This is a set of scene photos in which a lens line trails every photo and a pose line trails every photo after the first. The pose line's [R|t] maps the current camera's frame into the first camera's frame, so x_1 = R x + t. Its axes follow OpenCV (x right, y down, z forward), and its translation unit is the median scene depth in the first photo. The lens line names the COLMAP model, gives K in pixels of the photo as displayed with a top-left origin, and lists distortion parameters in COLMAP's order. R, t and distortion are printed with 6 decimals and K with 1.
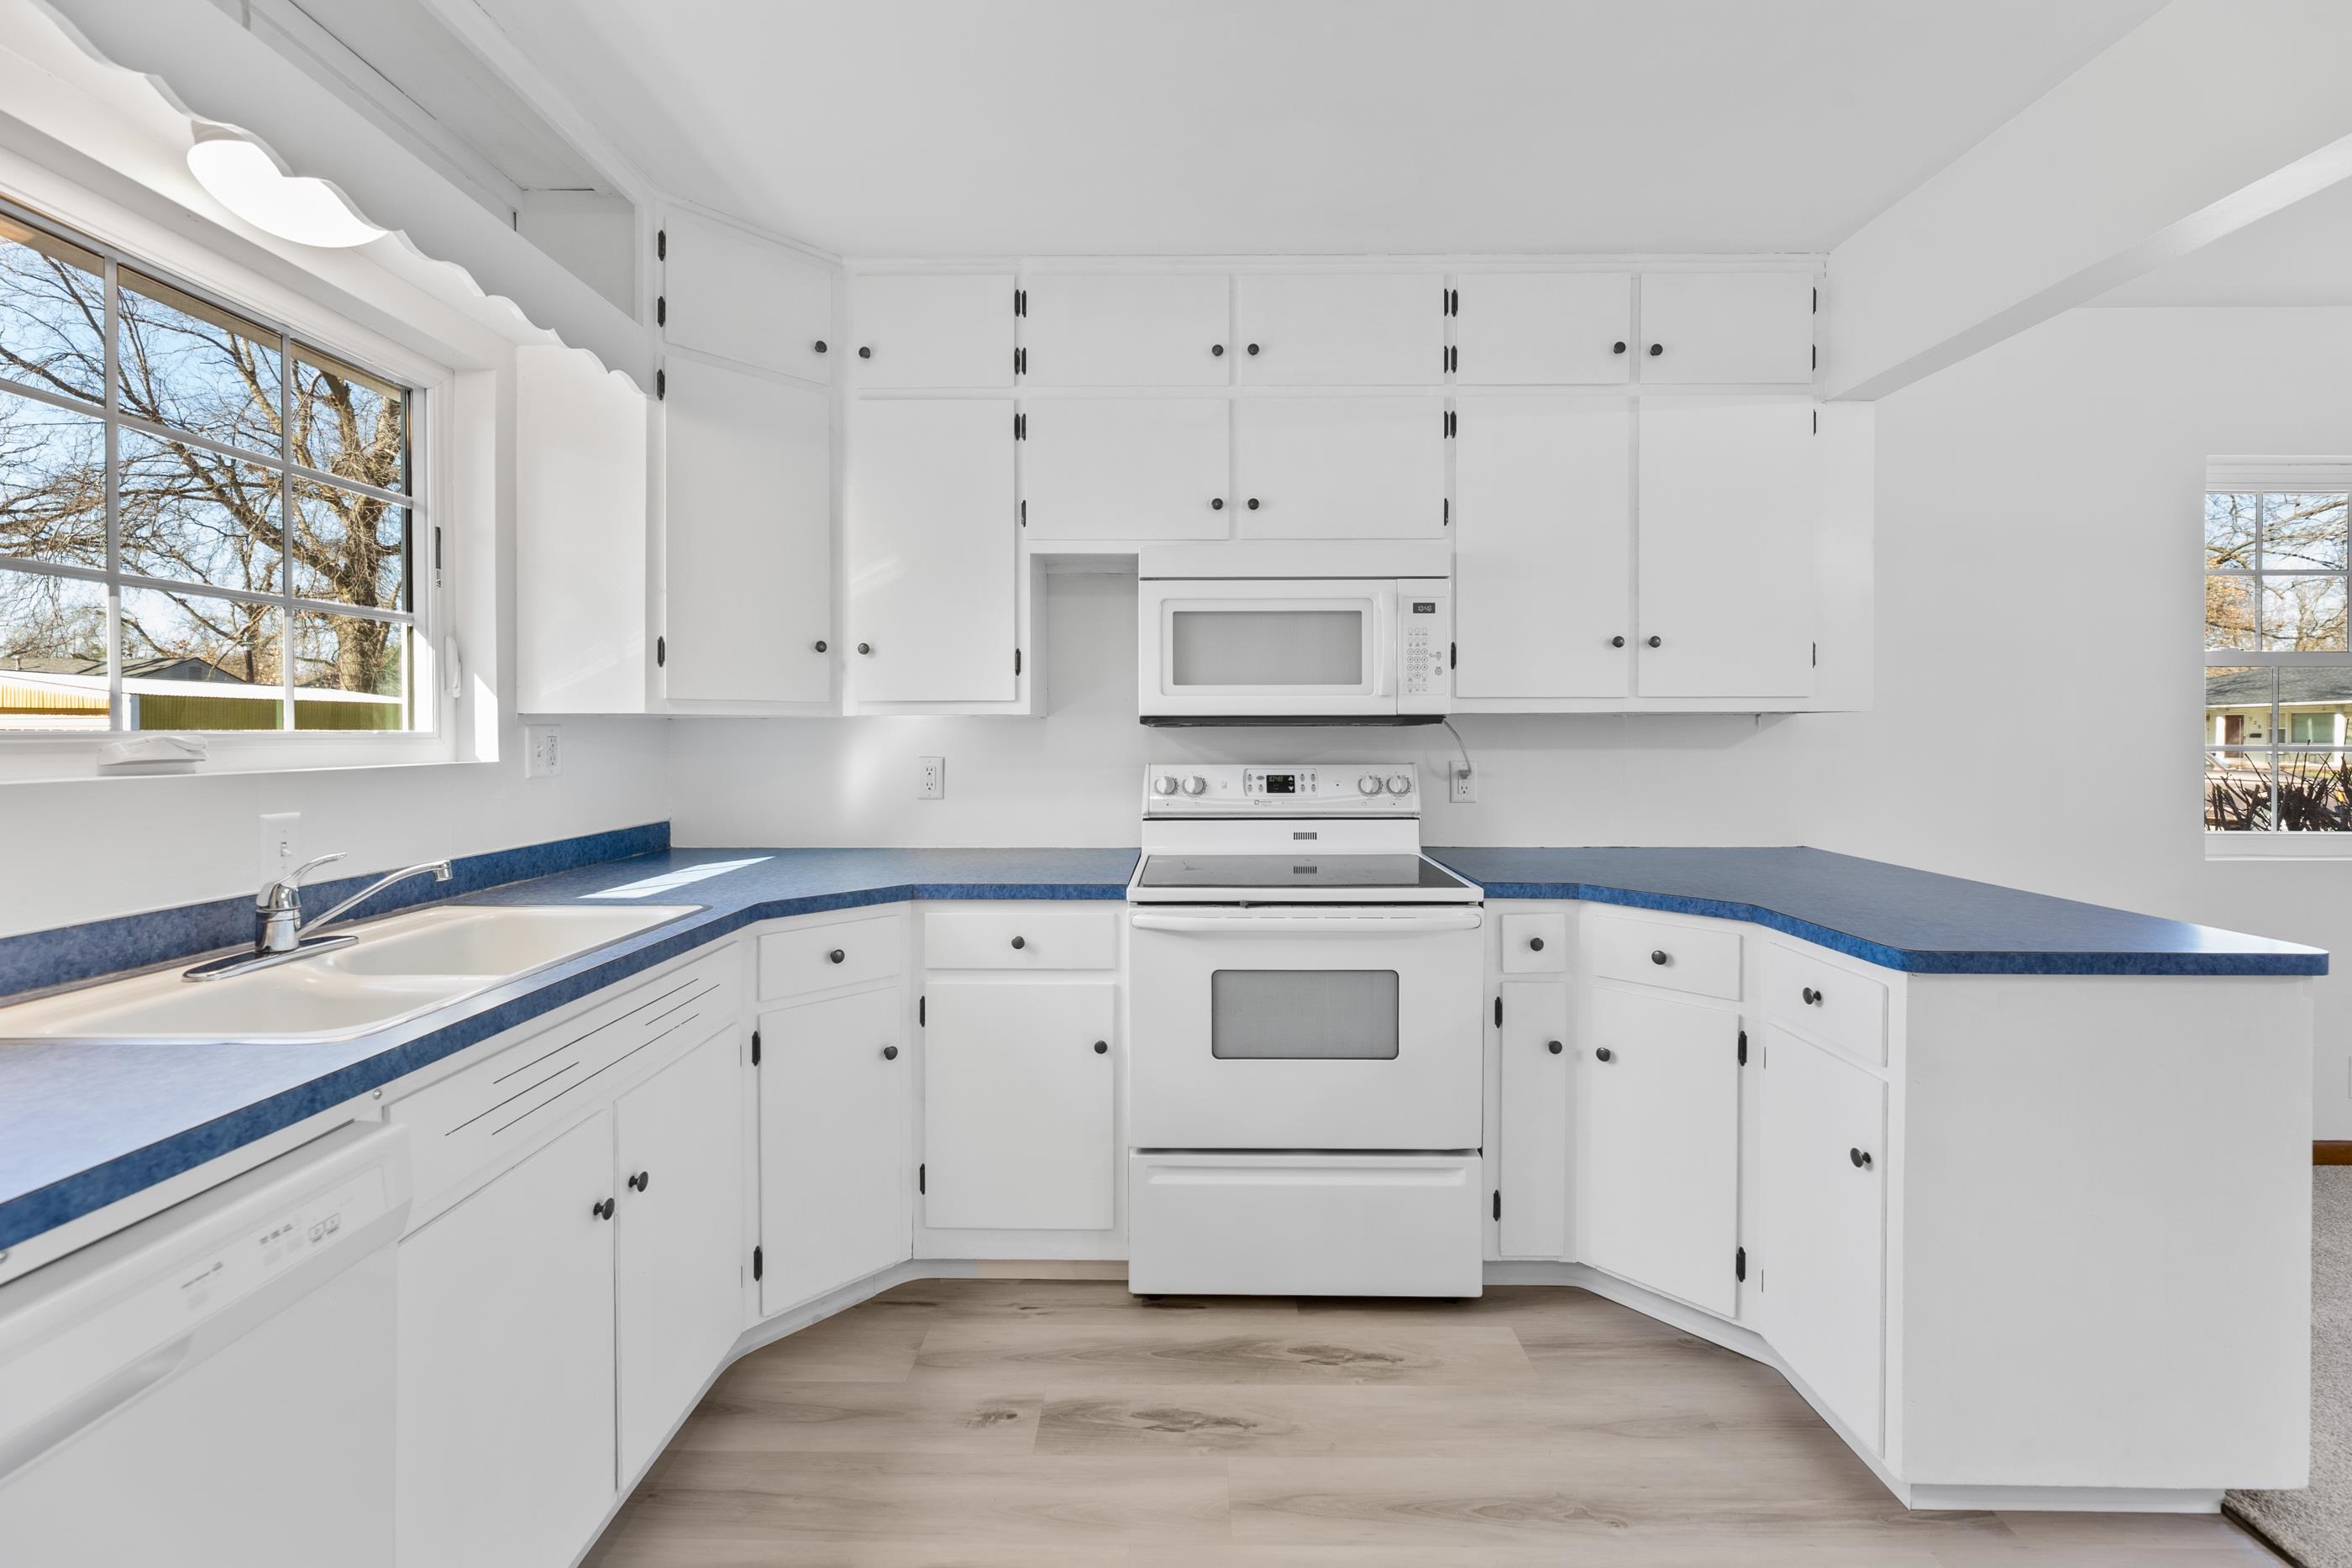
lens RADIAL K [[966.1, 0, 1169.8], [0, 966.1, 737.7], [0, 0, 1]] dist [-0.001358, -0.000465]
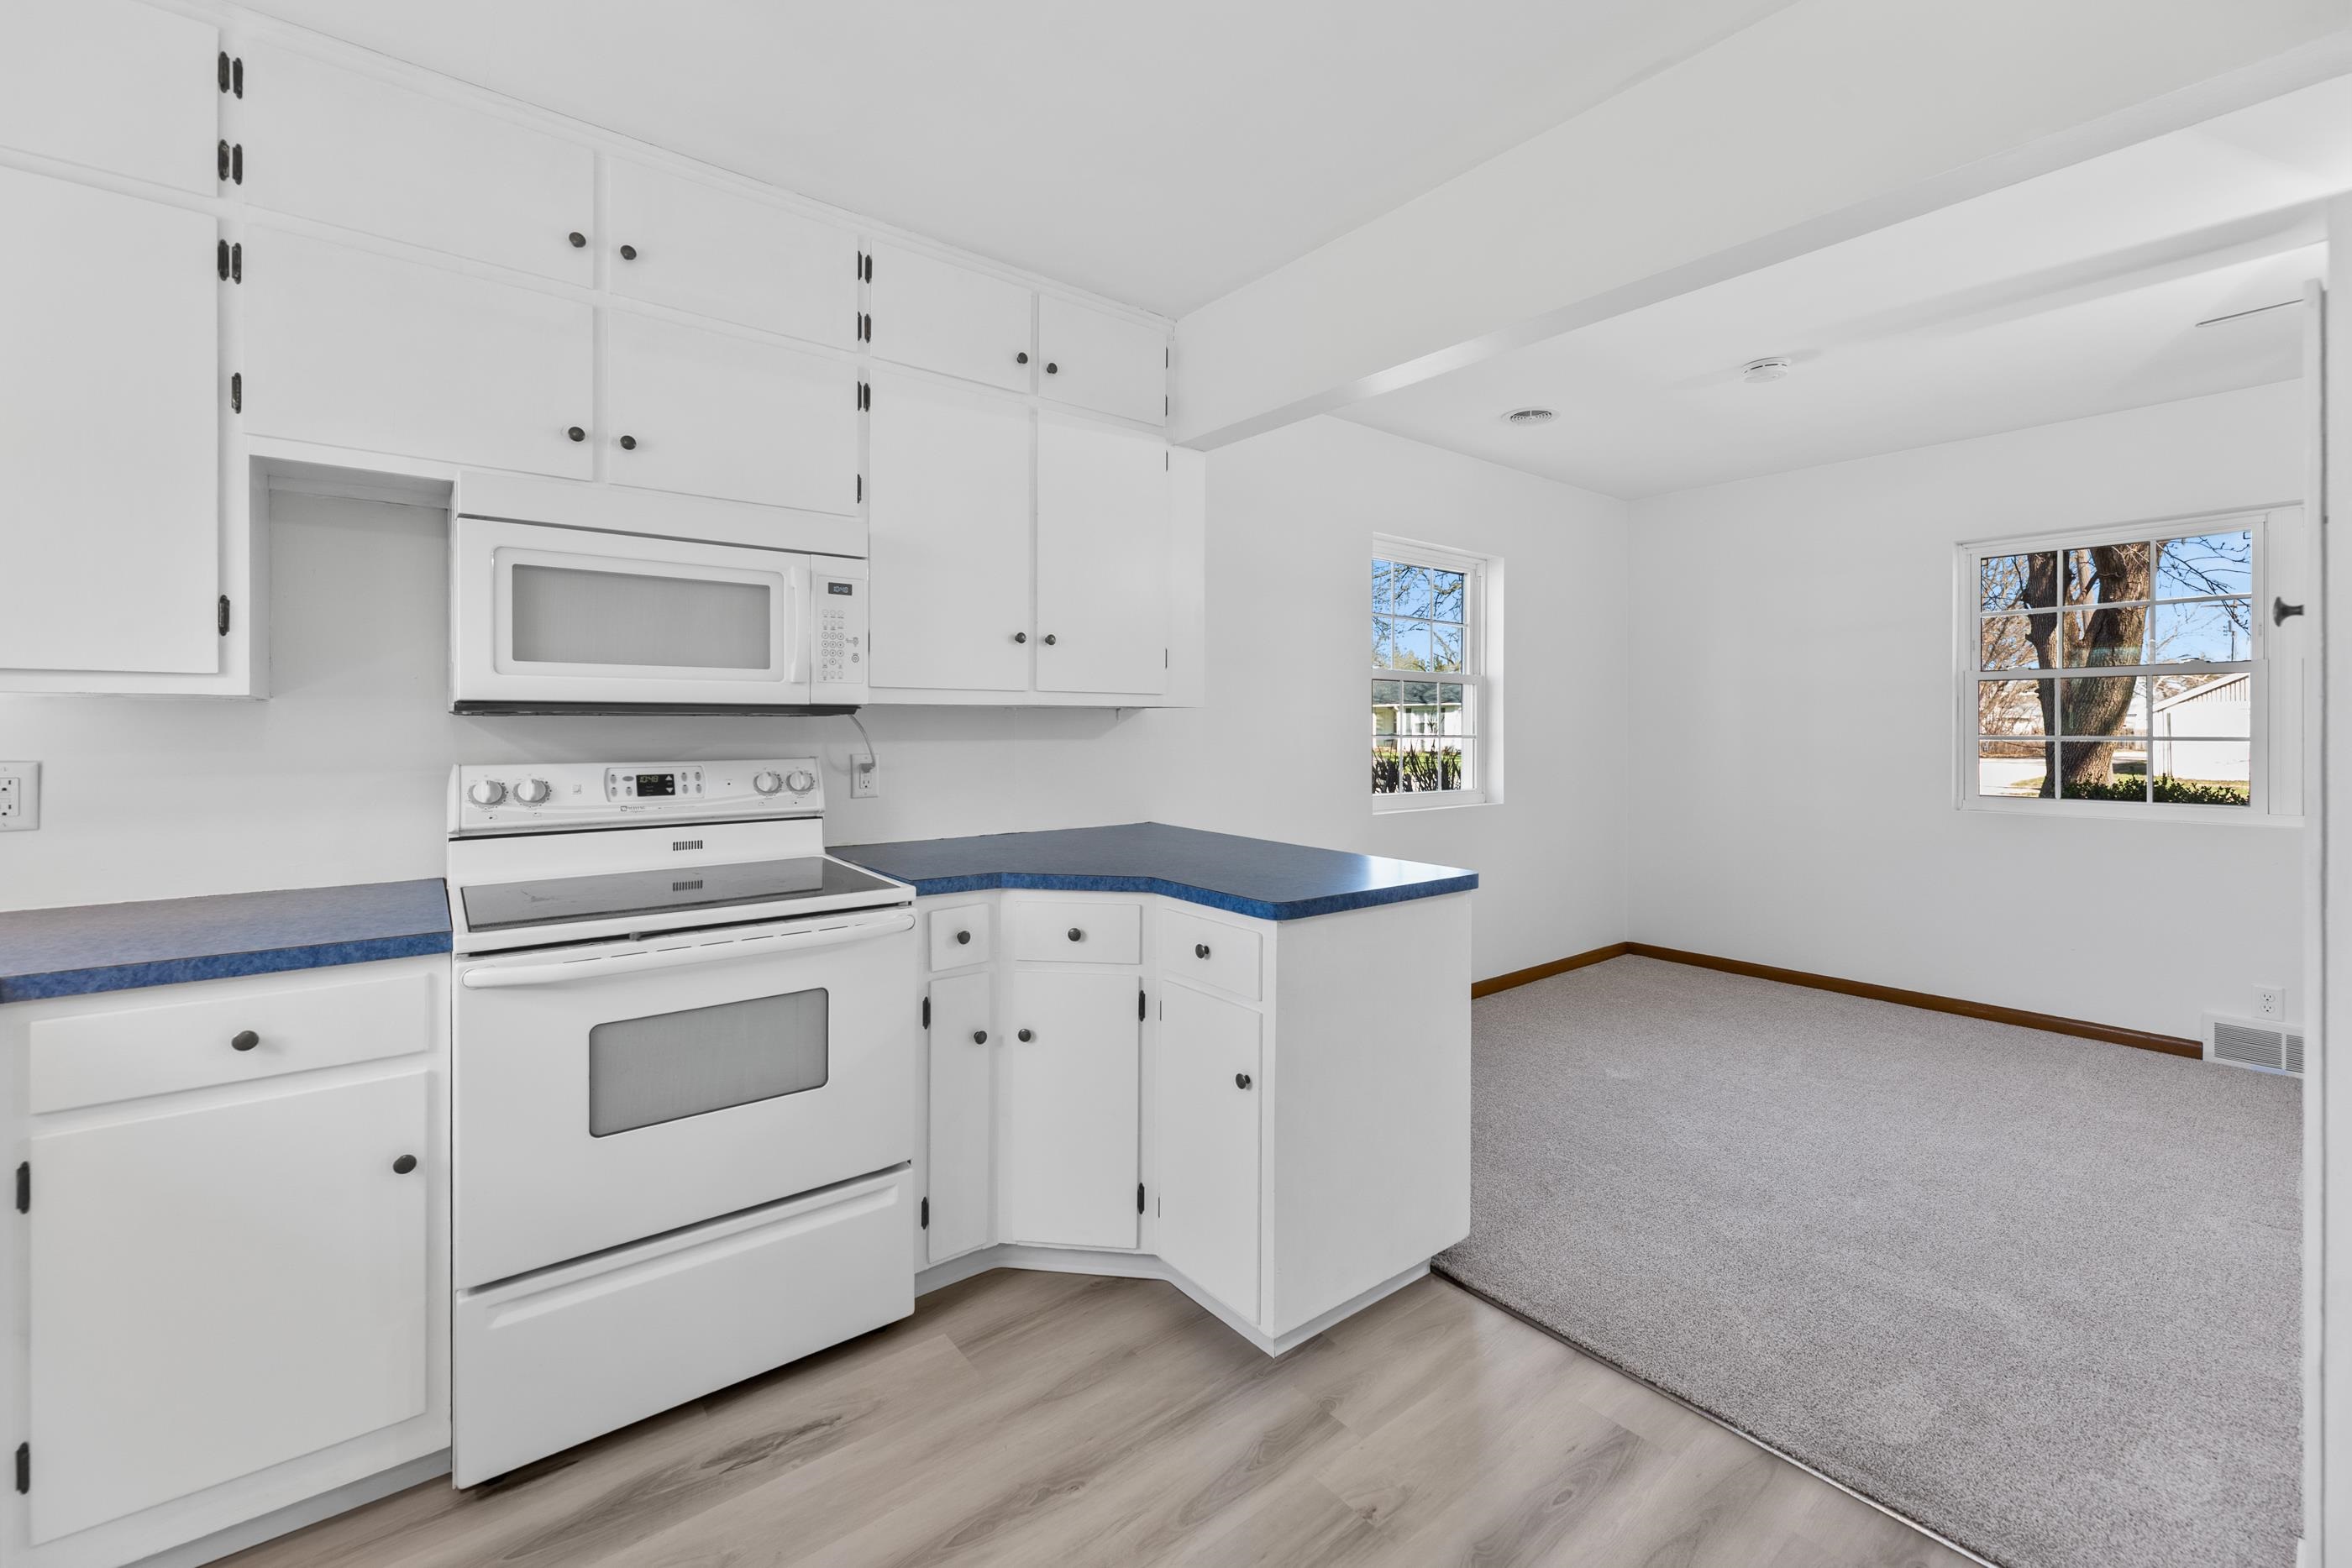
lens RADIAL K [[972.7, 0, 1171.4], [0, 972.7, 727.3], [0, 0, 1]] dist [-0.000794, 0.000127]
pose [[0.777328, 0.001082, 0.629094, -0.081883], [-0.000011, 0.999999, -0.001707, -0.000623], [-0.629095, 0.001320, 0.777327, 0.084953]]
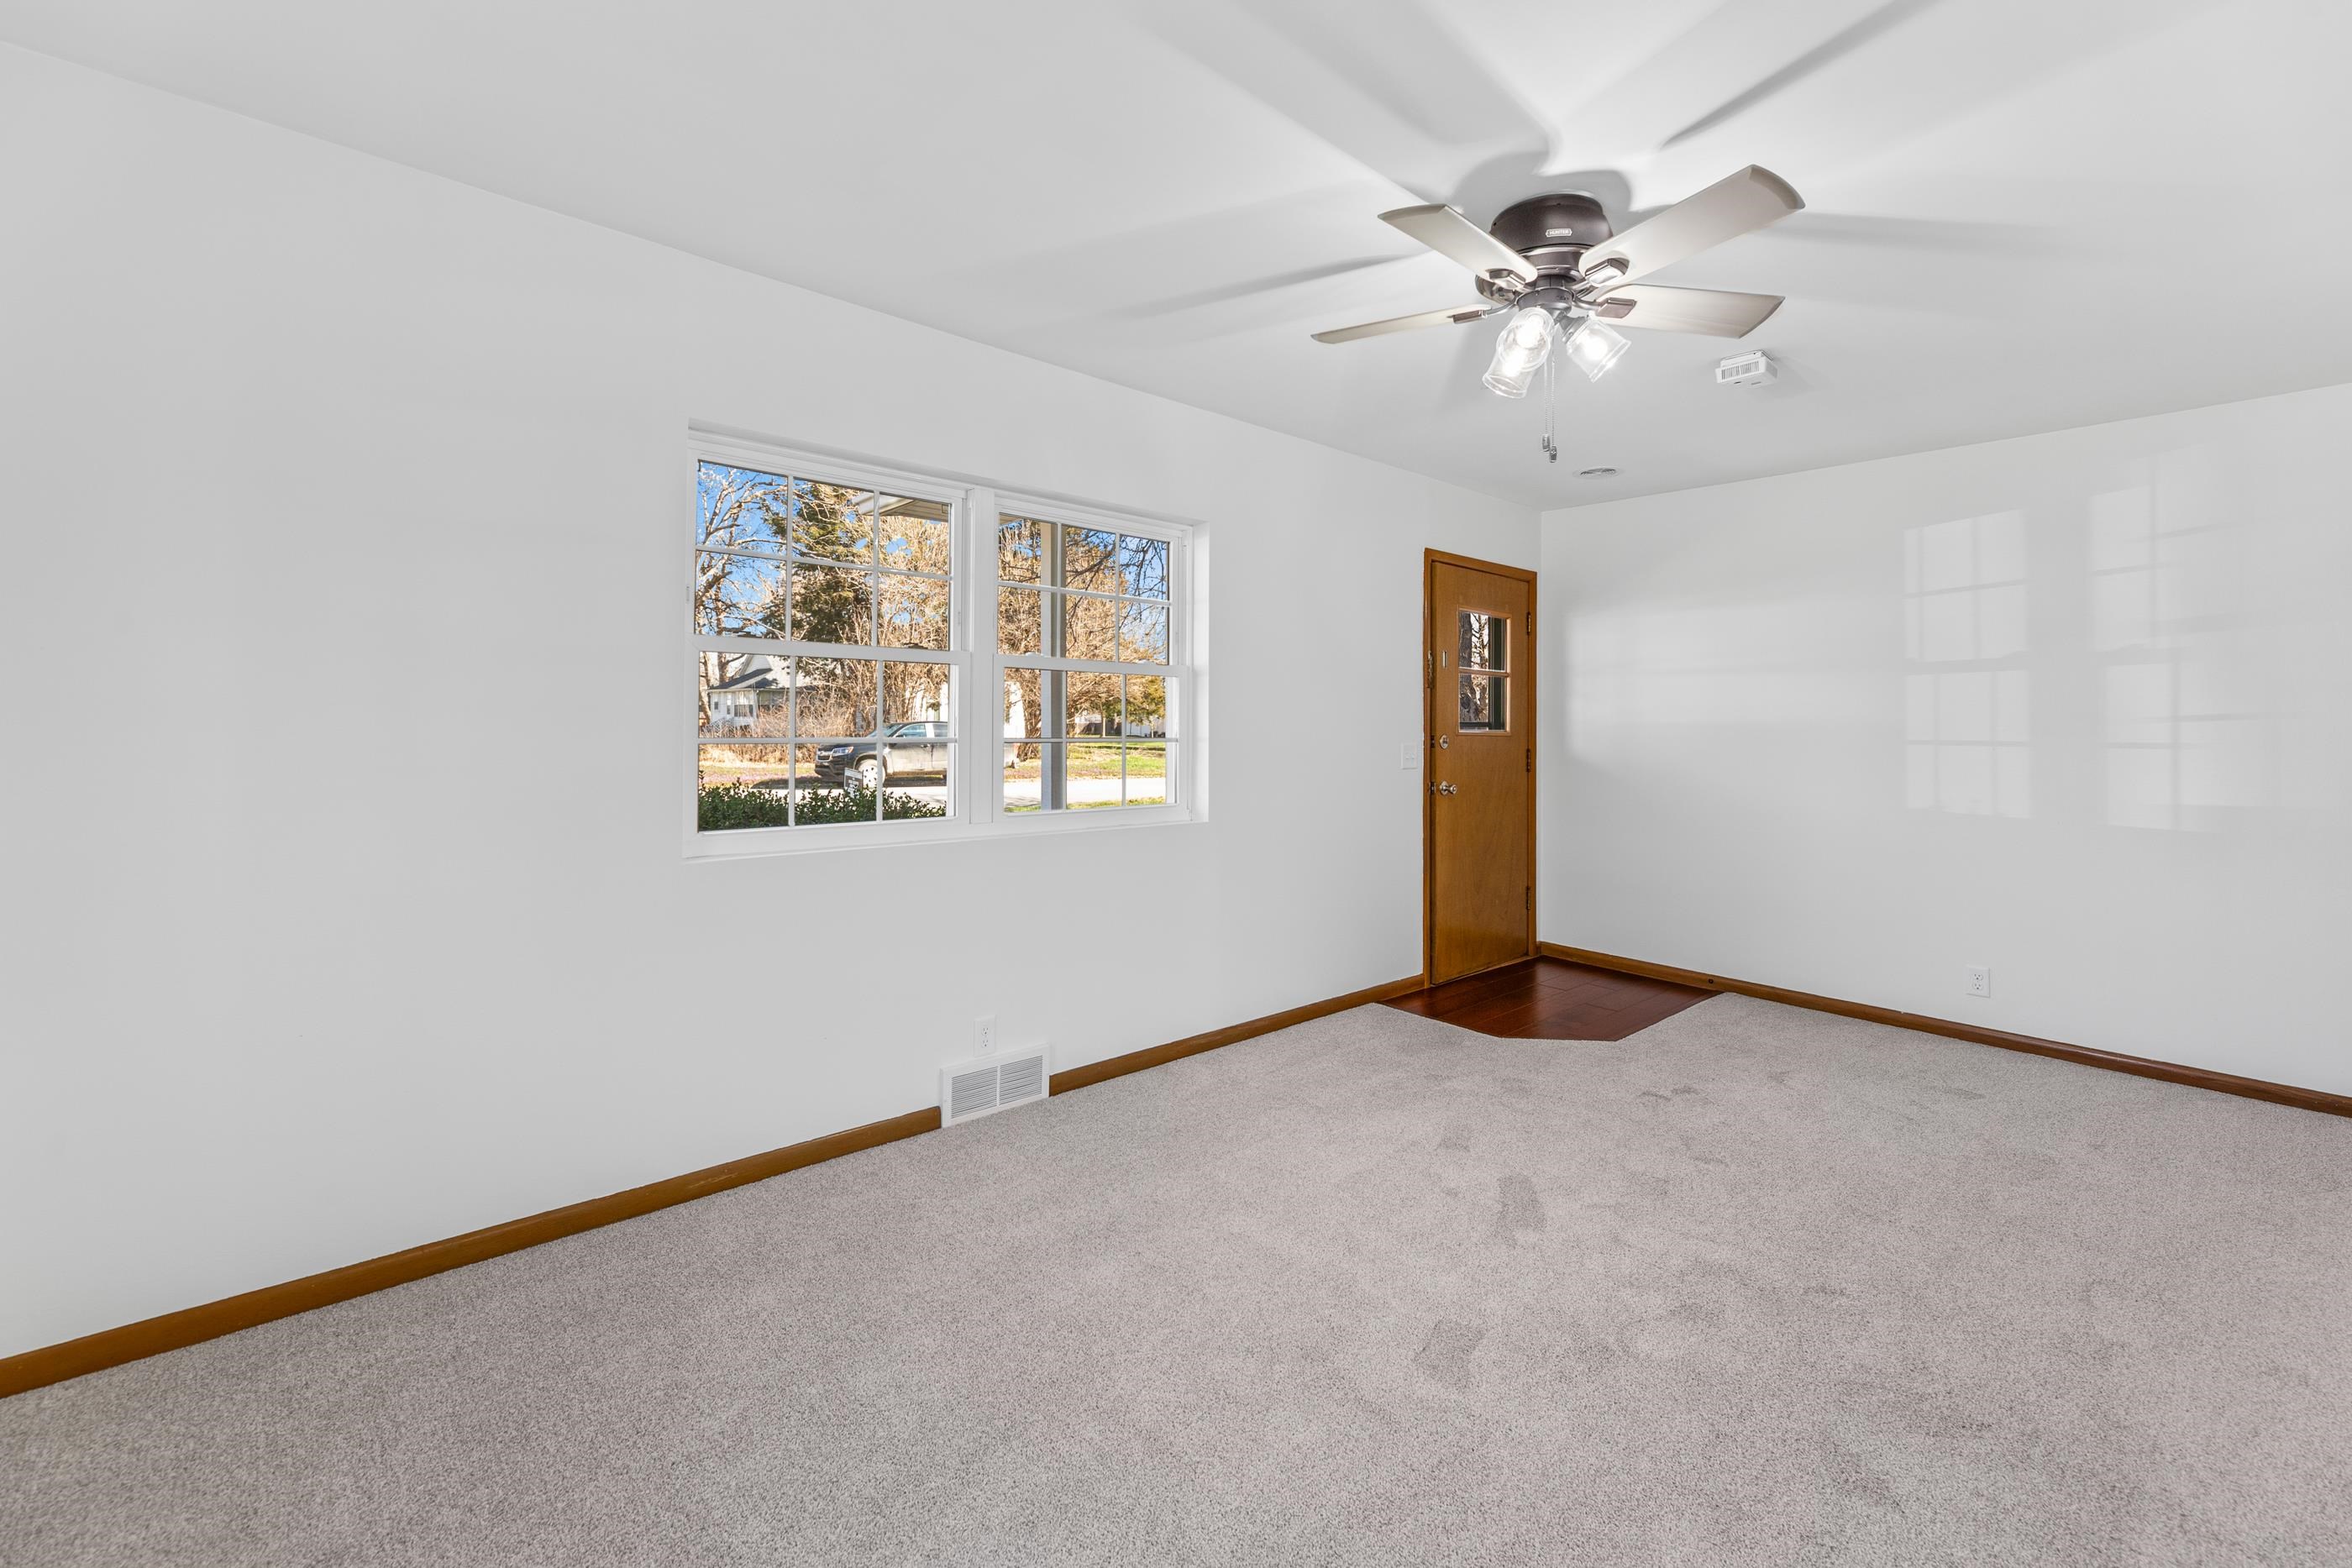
lens RADIAL K [[972.7, 0, 1171.4], [0, 972.7, 727.3], [0, 0, 1]] dist [-0.000794, 0.000127]
pose [[-0.671768, -0.013170, 0.740645, 1.065220], [-0.016119, 0.999865, 0.003159, -0.013989], [-0.740587, -0.009816, -0.671889, 0.941765]]
